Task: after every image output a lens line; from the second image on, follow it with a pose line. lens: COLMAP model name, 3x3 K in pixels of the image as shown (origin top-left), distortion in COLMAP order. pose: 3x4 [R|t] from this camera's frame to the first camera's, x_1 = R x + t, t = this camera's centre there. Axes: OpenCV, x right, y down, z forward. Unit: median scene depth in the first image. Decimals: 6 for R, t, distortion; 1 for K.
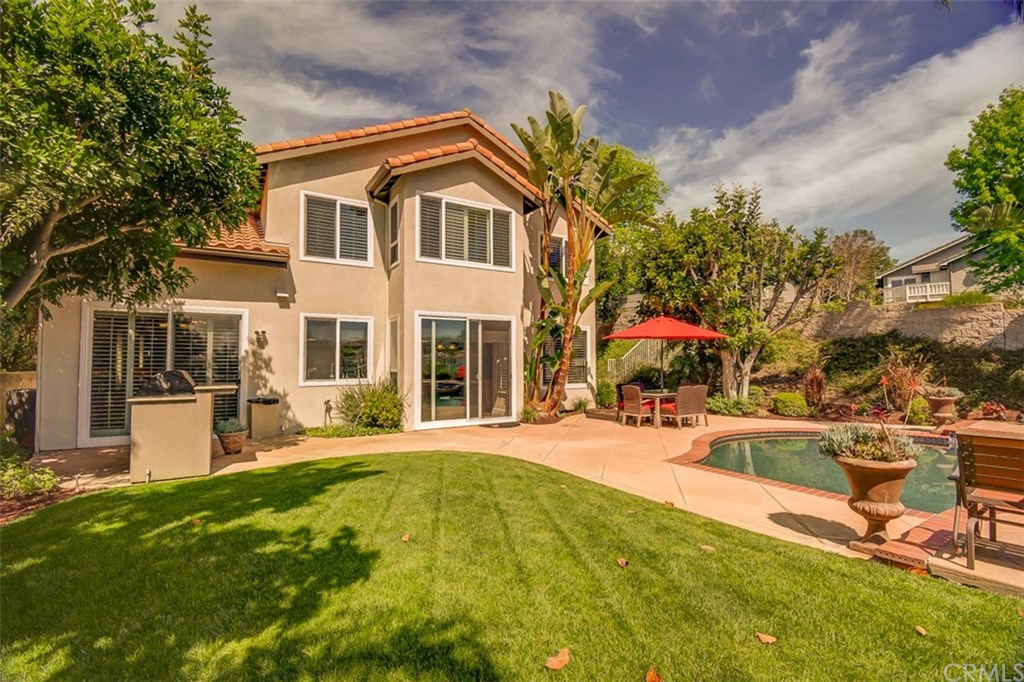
lens RADIAL K [[451.6, 0, 511.5], [0, 451.6, 343.4], [0, 0, 1]] dist [0.004472, -0.019073]
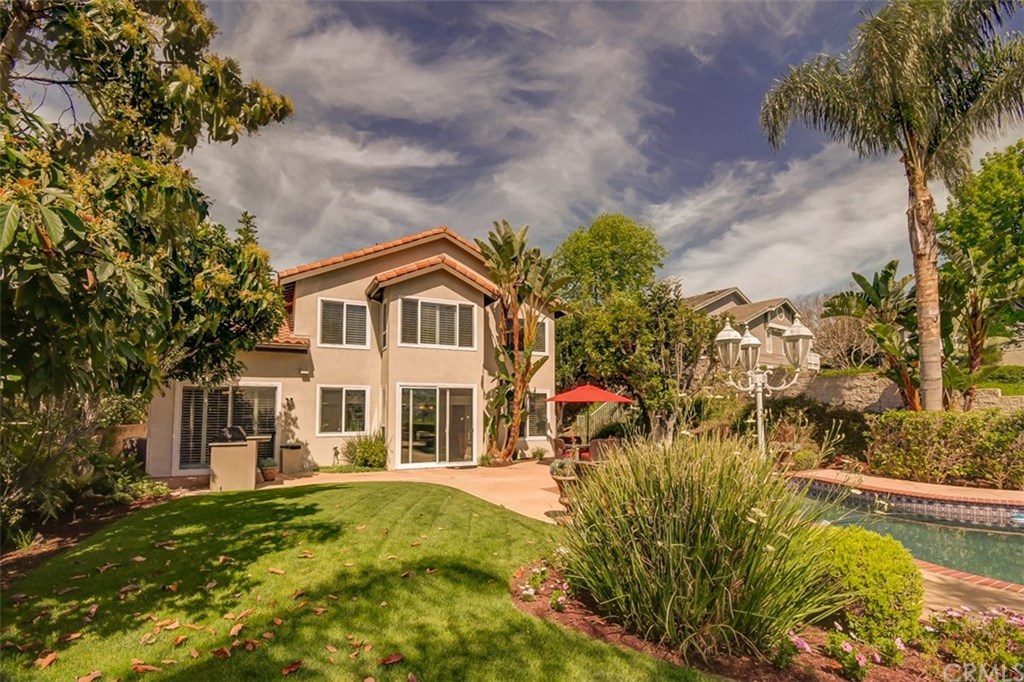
lens RADIAL K [[467.2, 0, 509.9], [0, 467.2, 387.3], [0, 0, 1]] dist [0.000286, -0.014677]
pose [[0.995635, -0.001102, -0.093326, 0.256685], [-0.000060, 0.999922, -0.012451, -0.039722], [0.093333, 0.012402, 0.995558, -0.378935]]
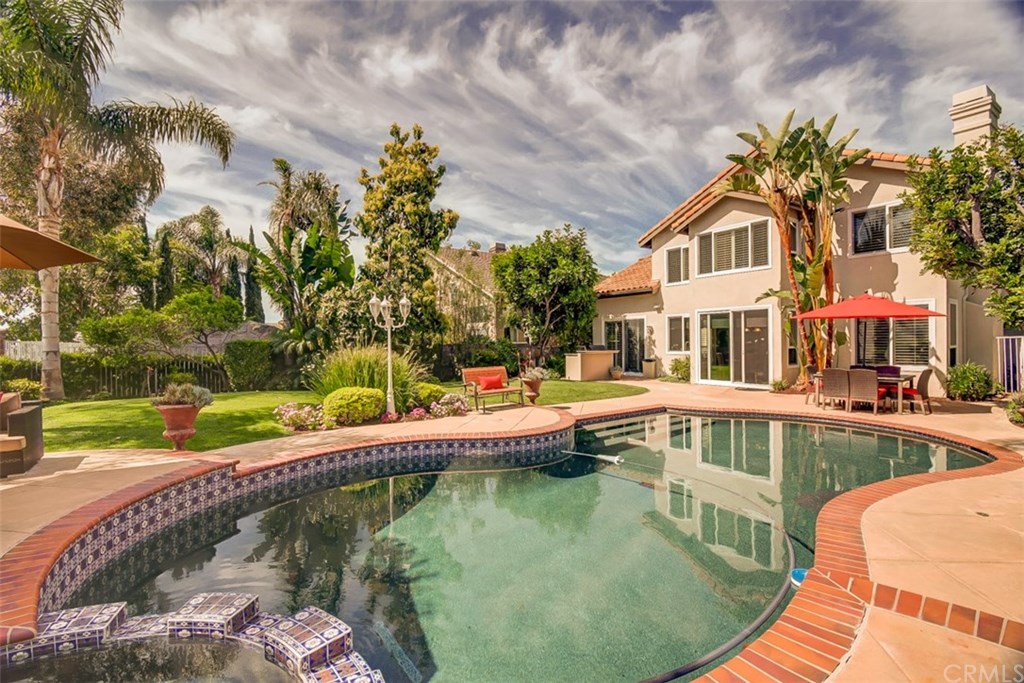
lens RADIAL K [[459.5, 0, 514.5], [0, 459.5, 341.4], [0, 0, 1]] dist [0.016129, -0.021063]
pose [[0.067063, 0.000266, -0.997749, 1.343716], [0.045146, 0.998975, 0.003301, 0.006103], [0.996727, -0.045266, 0.066983, 0.236049]]
